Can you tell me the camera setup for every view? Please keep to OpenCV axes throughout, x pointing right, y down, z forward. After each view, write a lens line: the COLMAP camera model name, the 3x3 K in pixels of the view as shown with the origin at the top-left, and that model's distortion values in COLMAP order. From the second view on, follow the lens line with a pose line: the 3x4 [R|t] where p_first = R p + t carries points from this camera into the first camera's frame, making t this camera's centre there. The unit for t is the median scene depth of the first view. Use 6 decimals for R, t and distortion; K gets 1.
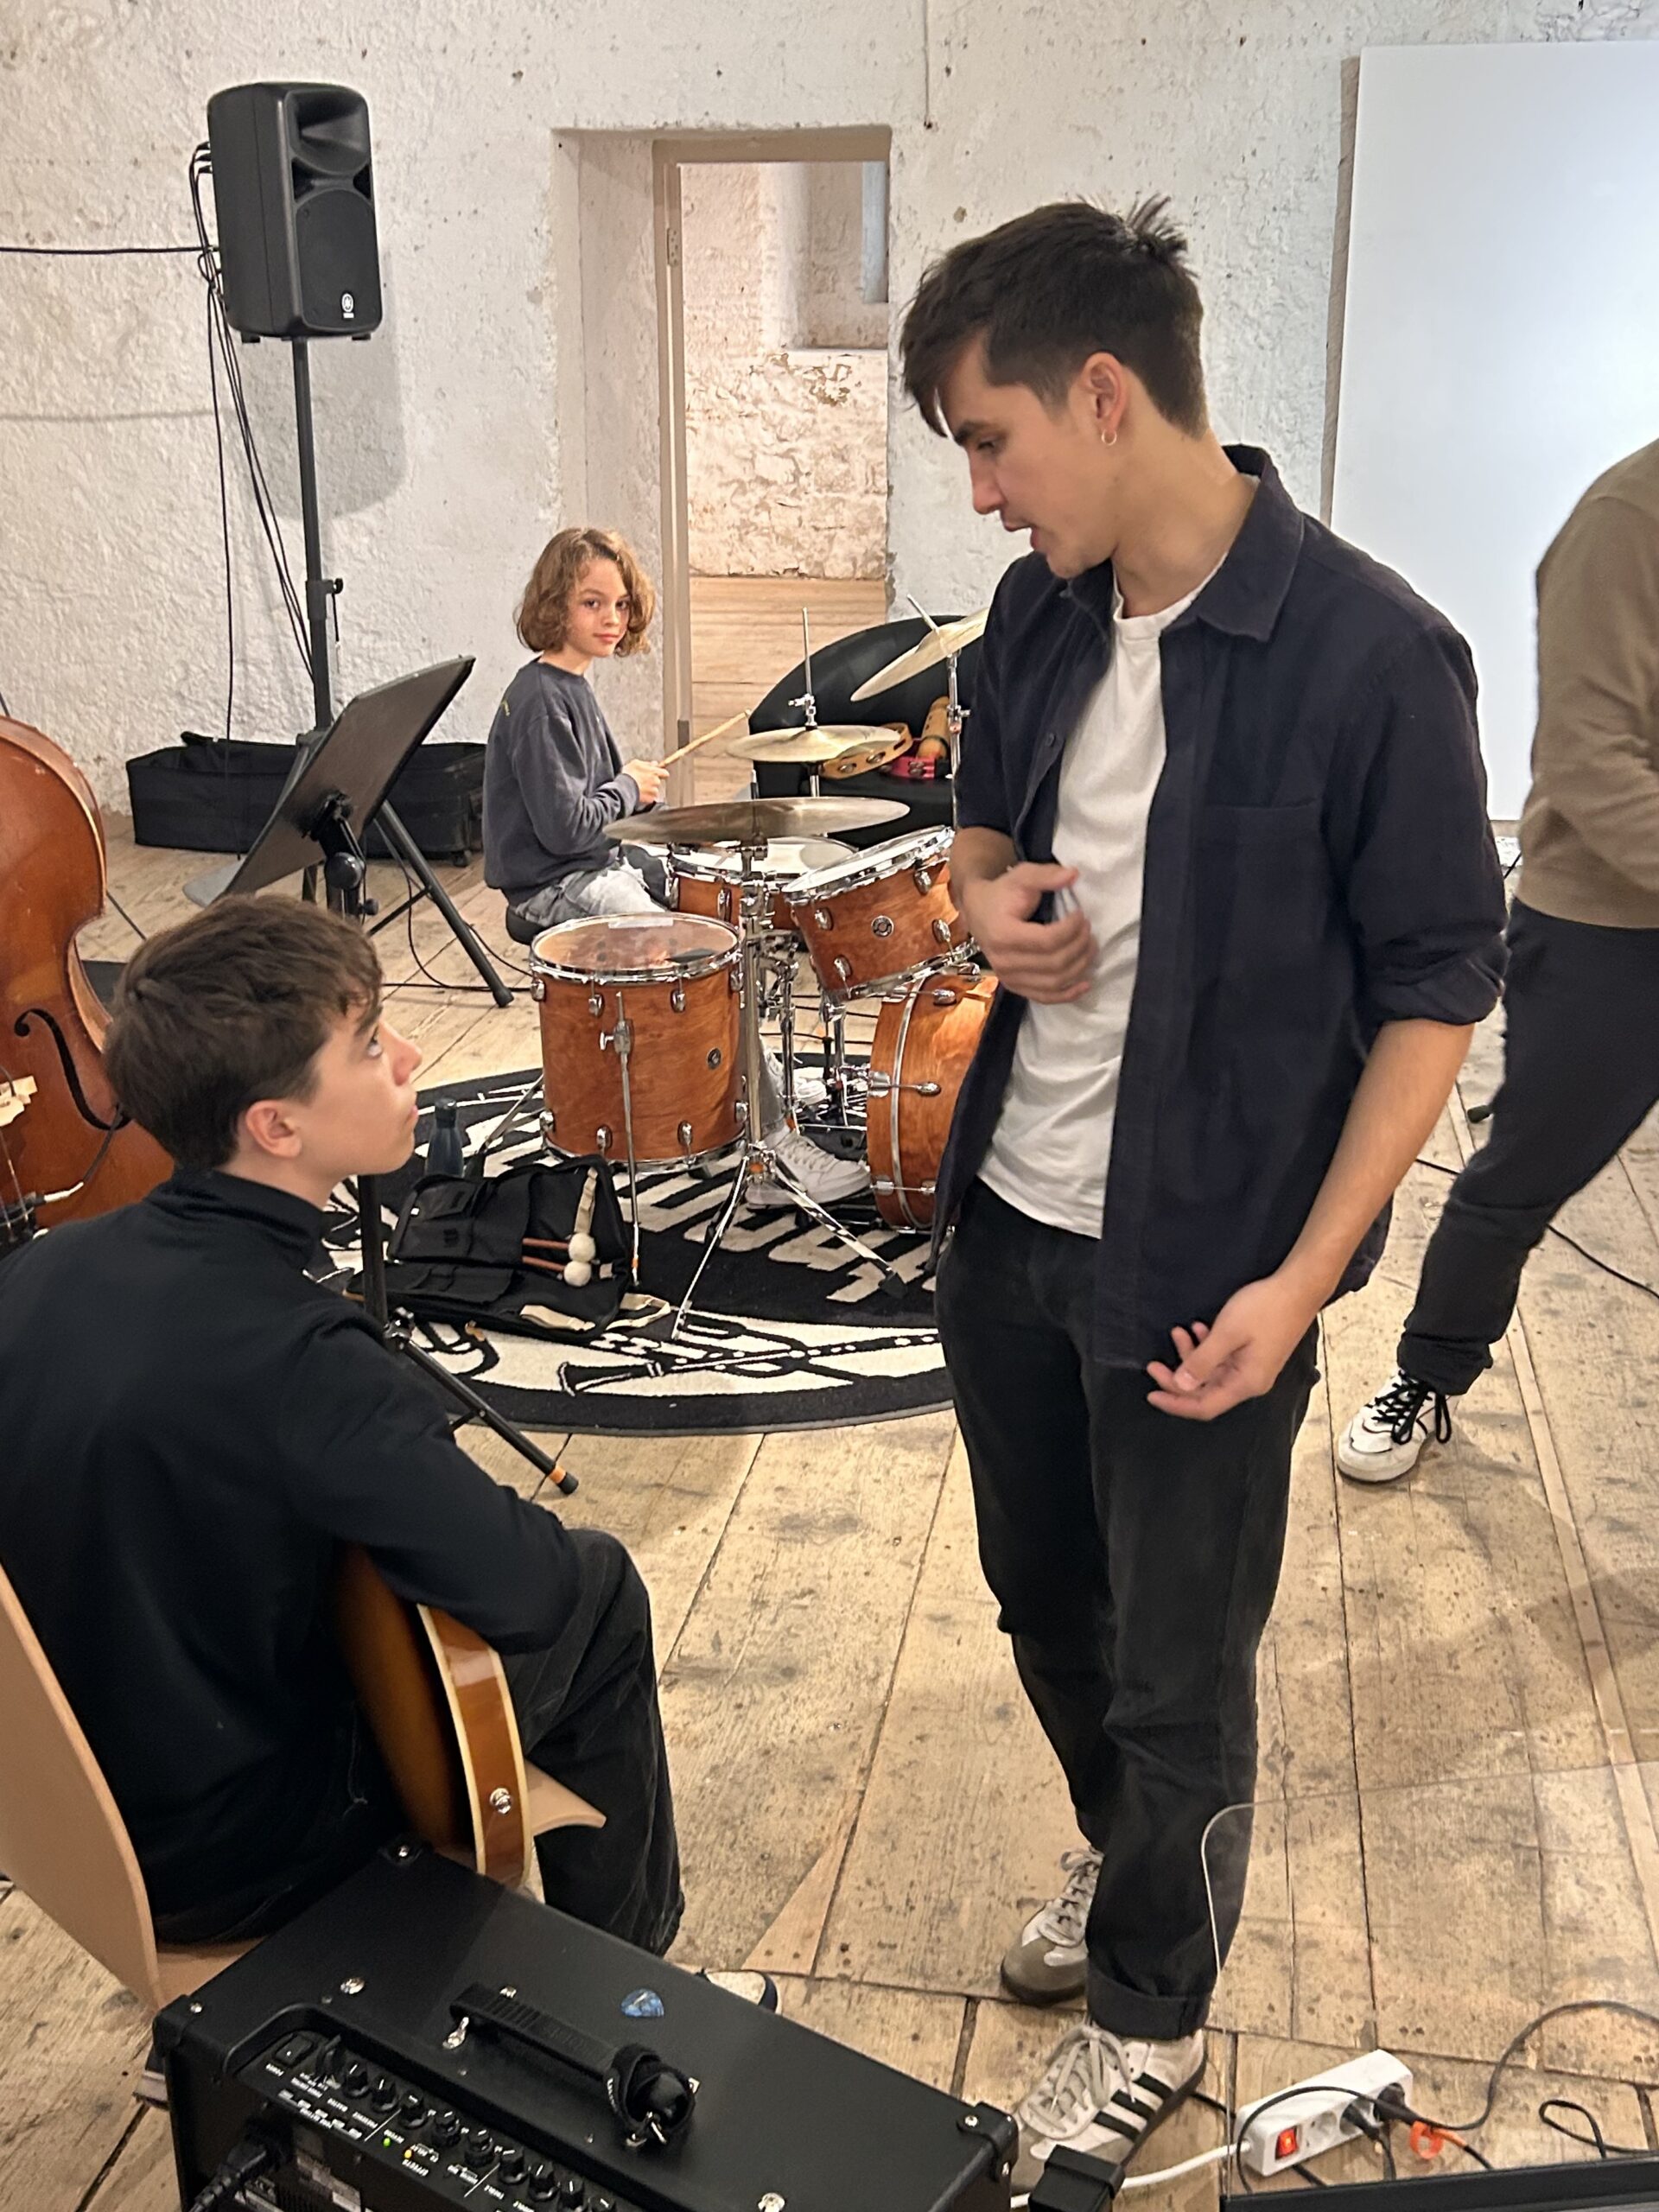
lens RADIAL K [[2446.1, 0, 837.3], [0, 2446.1, 1112.3], [0, 0, 1]] dist [0.023205, 0.000000]
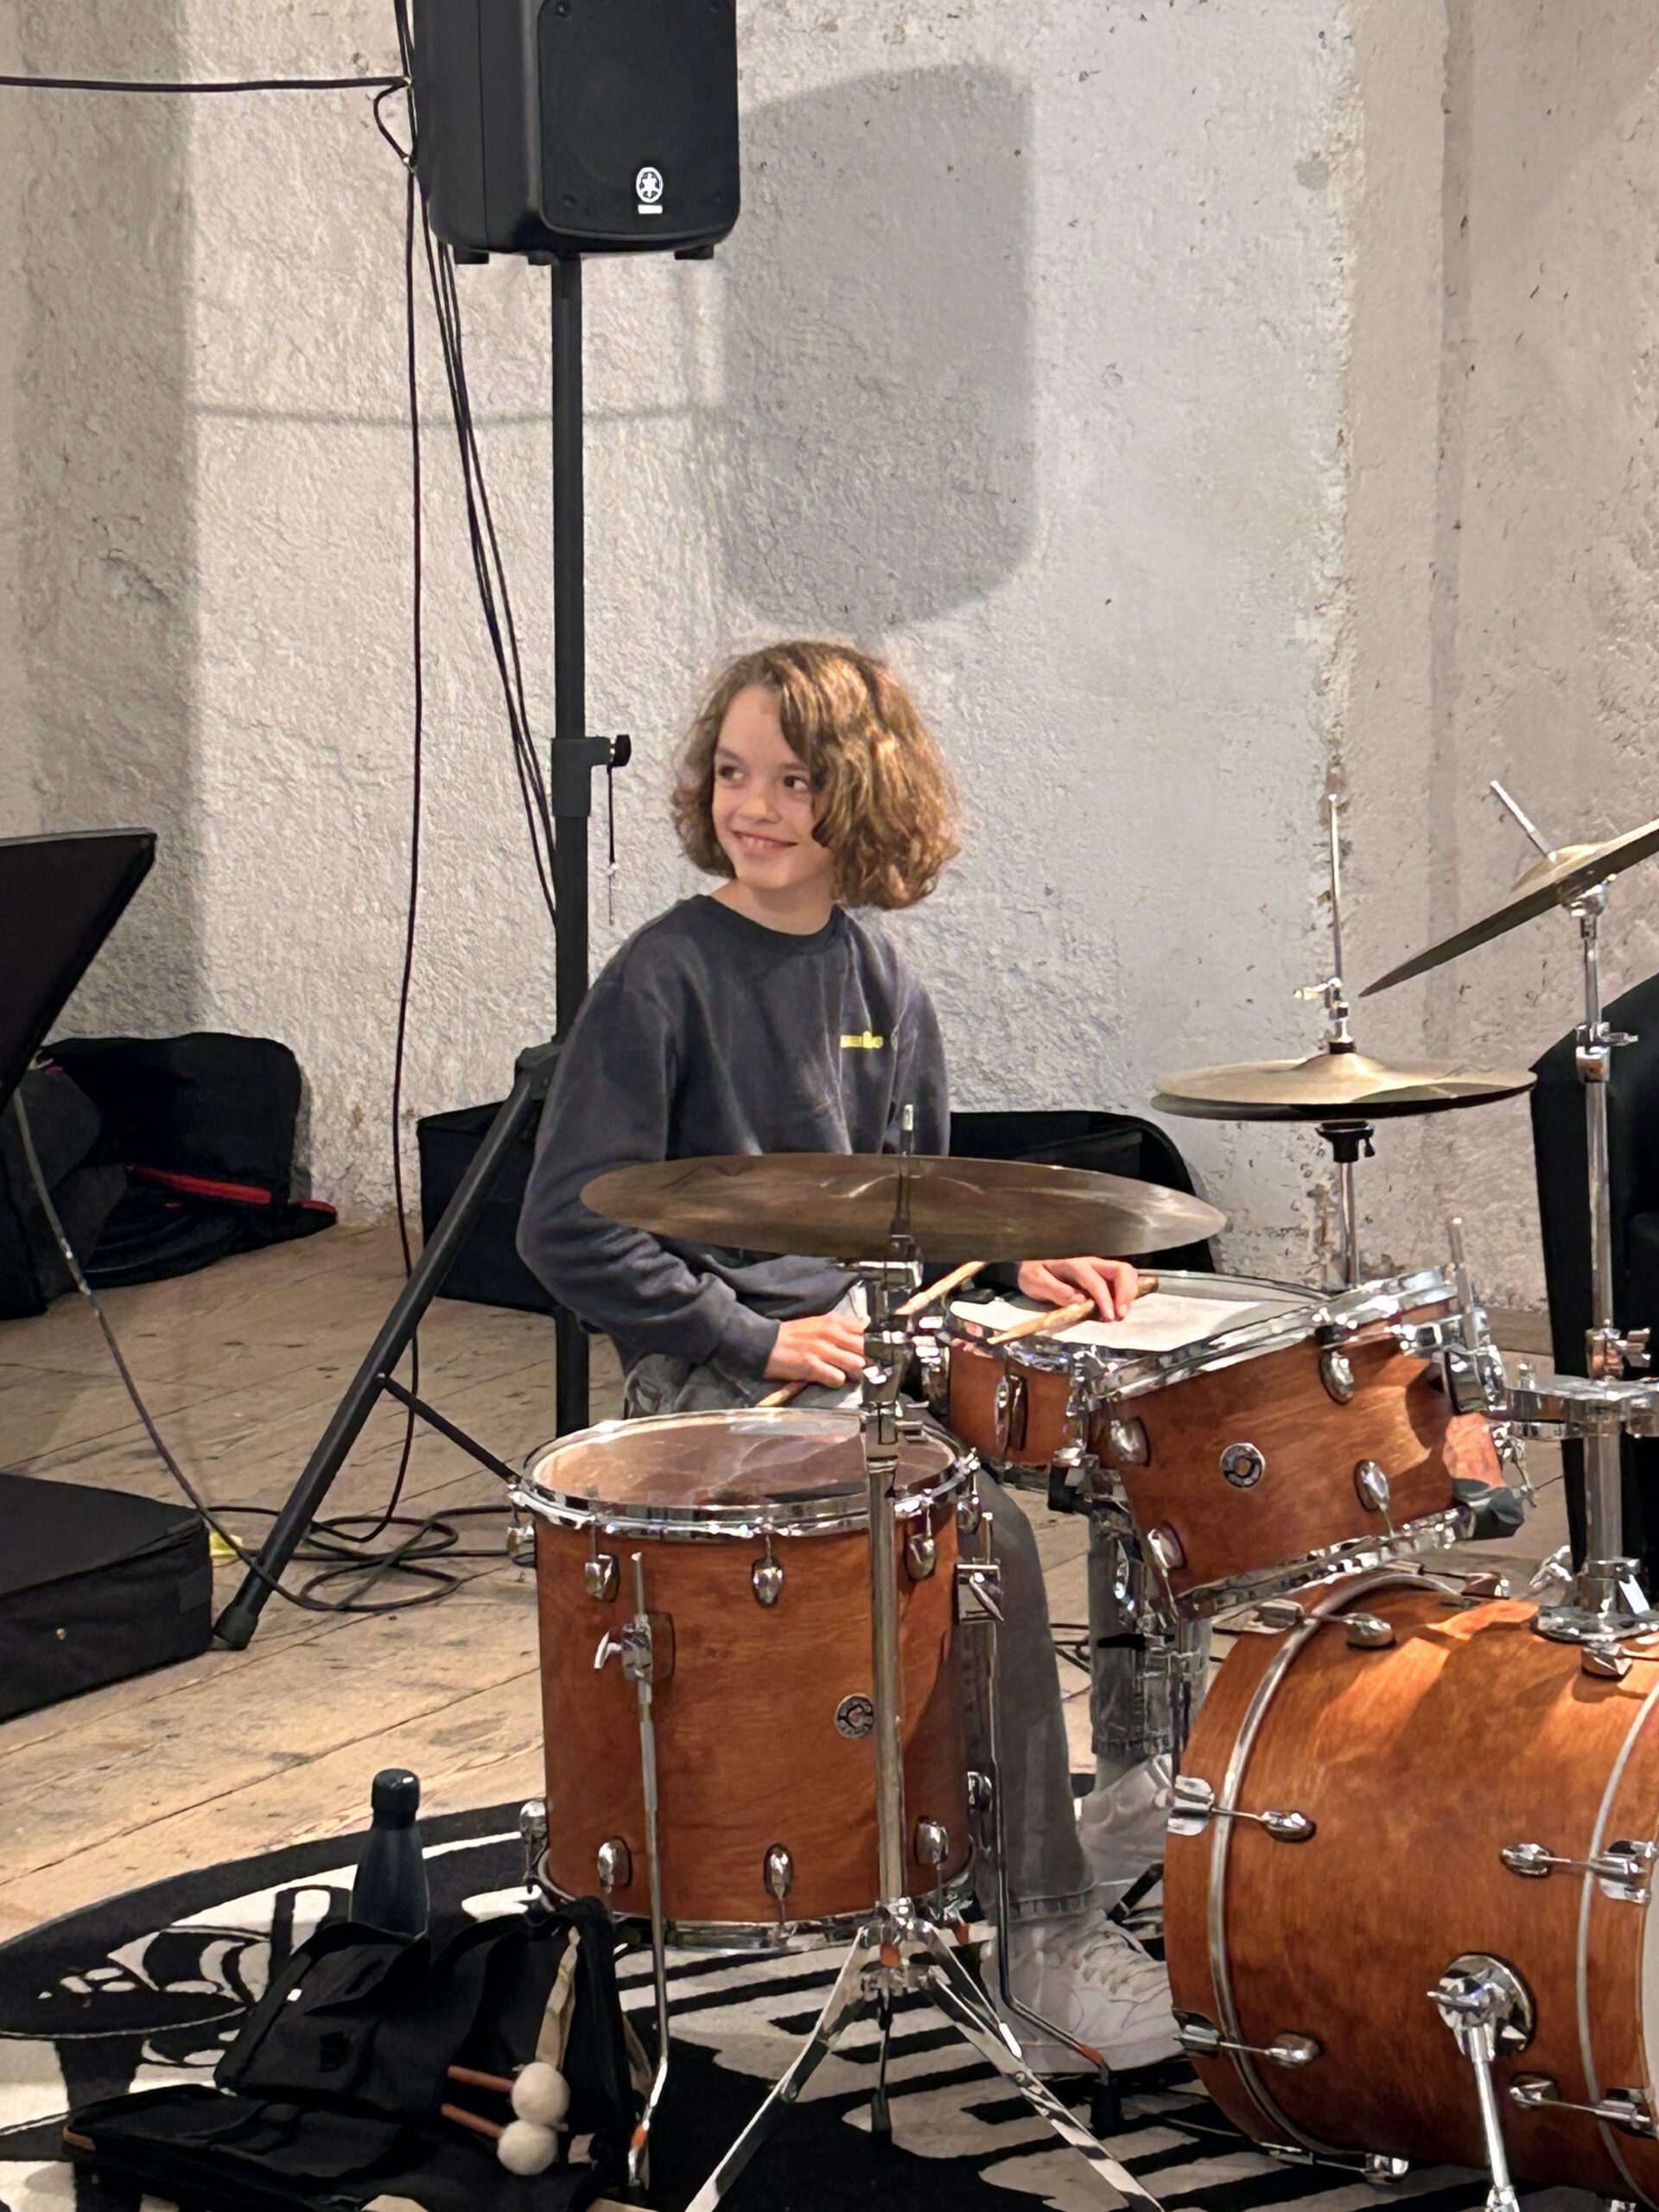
lens RADIAL K [[5993.7, 0, 819.4], [0, 5993.7, 1098.6], [0, 0, 1]] dist [0.203650, 0.000000]
pose [[0.937220, 0.050686, -0.345036, 0.325637], [-0.108551, 0.982631, -0.150509, 0.034770], [0.331414, 0.178514, 0.926443, -0.091156]]
